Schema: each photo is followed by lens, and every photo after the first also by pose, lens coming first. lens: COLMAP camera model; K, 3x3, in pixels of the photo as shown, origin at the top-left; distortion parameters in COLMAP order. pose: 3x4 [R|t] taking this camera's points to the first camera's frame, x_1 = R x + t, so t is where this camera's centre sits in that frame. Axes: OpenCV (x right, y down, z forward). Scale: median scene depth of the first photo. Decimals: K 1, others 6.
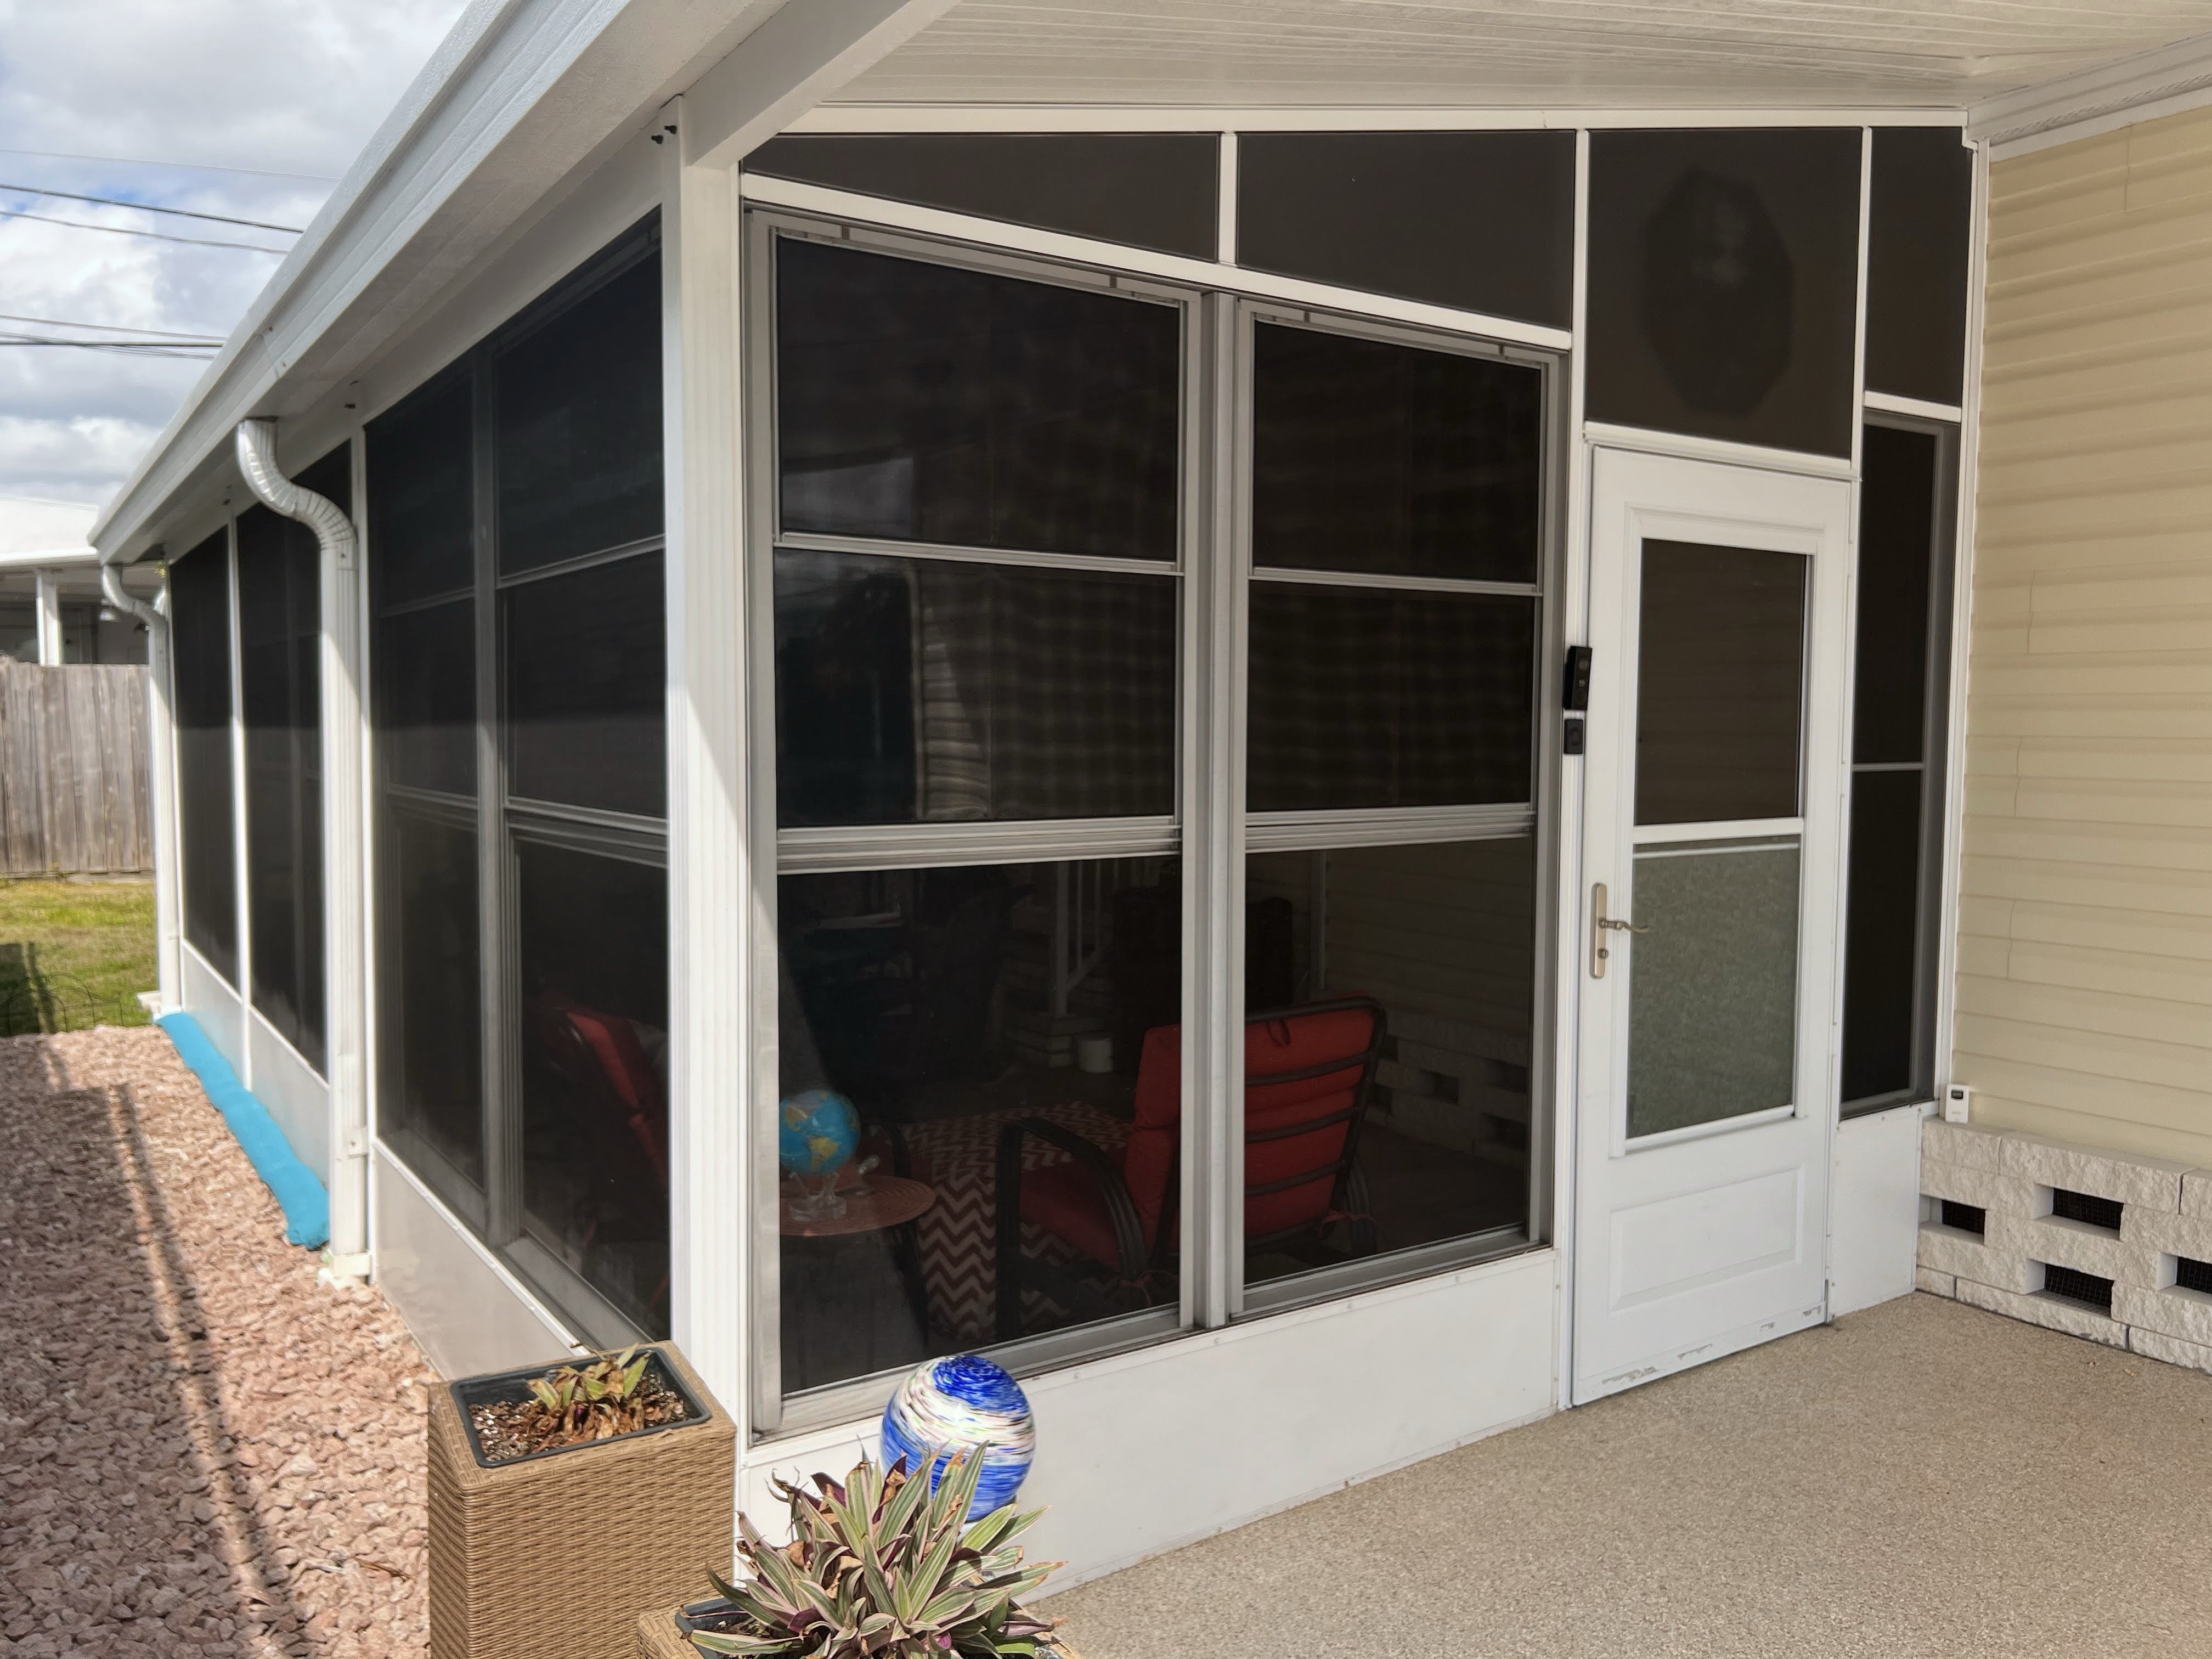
lens RADIAL K [[1683.2, 0, 1106.0], [0, 1683.2, 829.5], [0, 0, 1]] dist [0.079780, -0.129812]
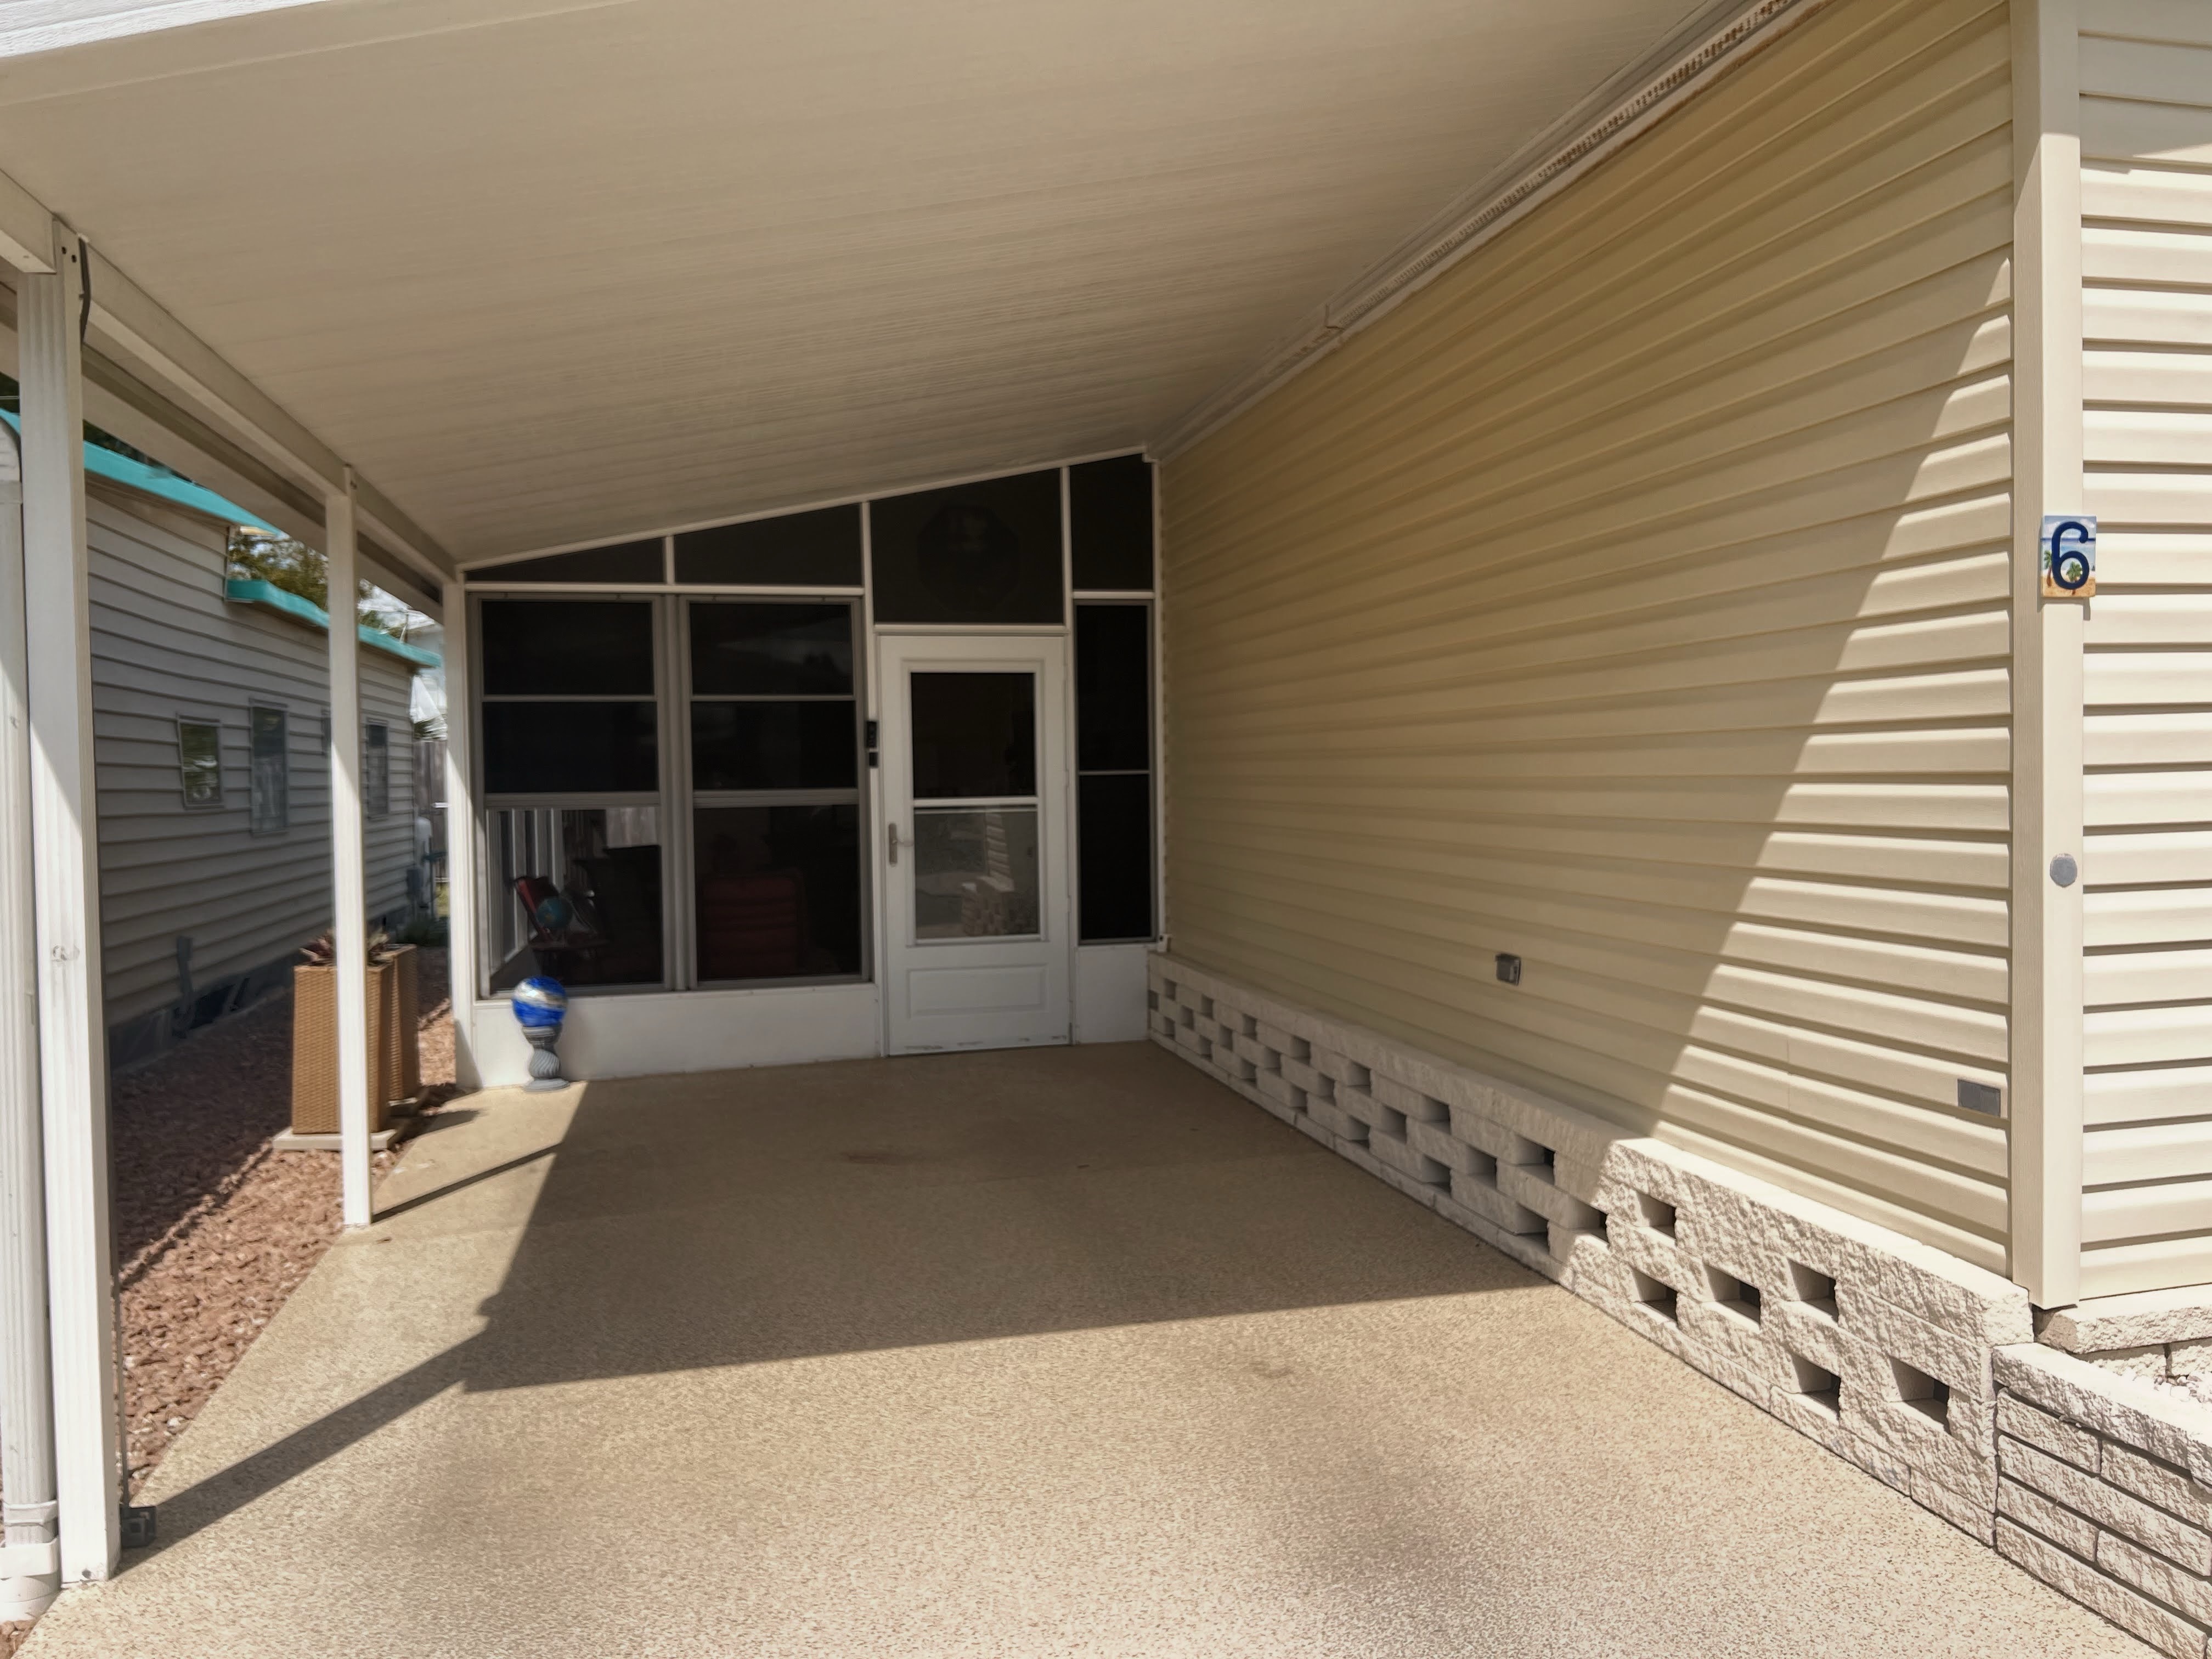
lens RADIAL K [[1683.2, 0, 1106.0], [0, 1683.2, 829.5], [0, 0, 1]] dist [0.079780, -0.129812]
pose [[0.933740, -0.003854, -0.357932, 1.370544], [-0.004398, 0.999743, -0.022238, 0.088669], [0.357926, 0.022339, 0.933483, -1.010893]]
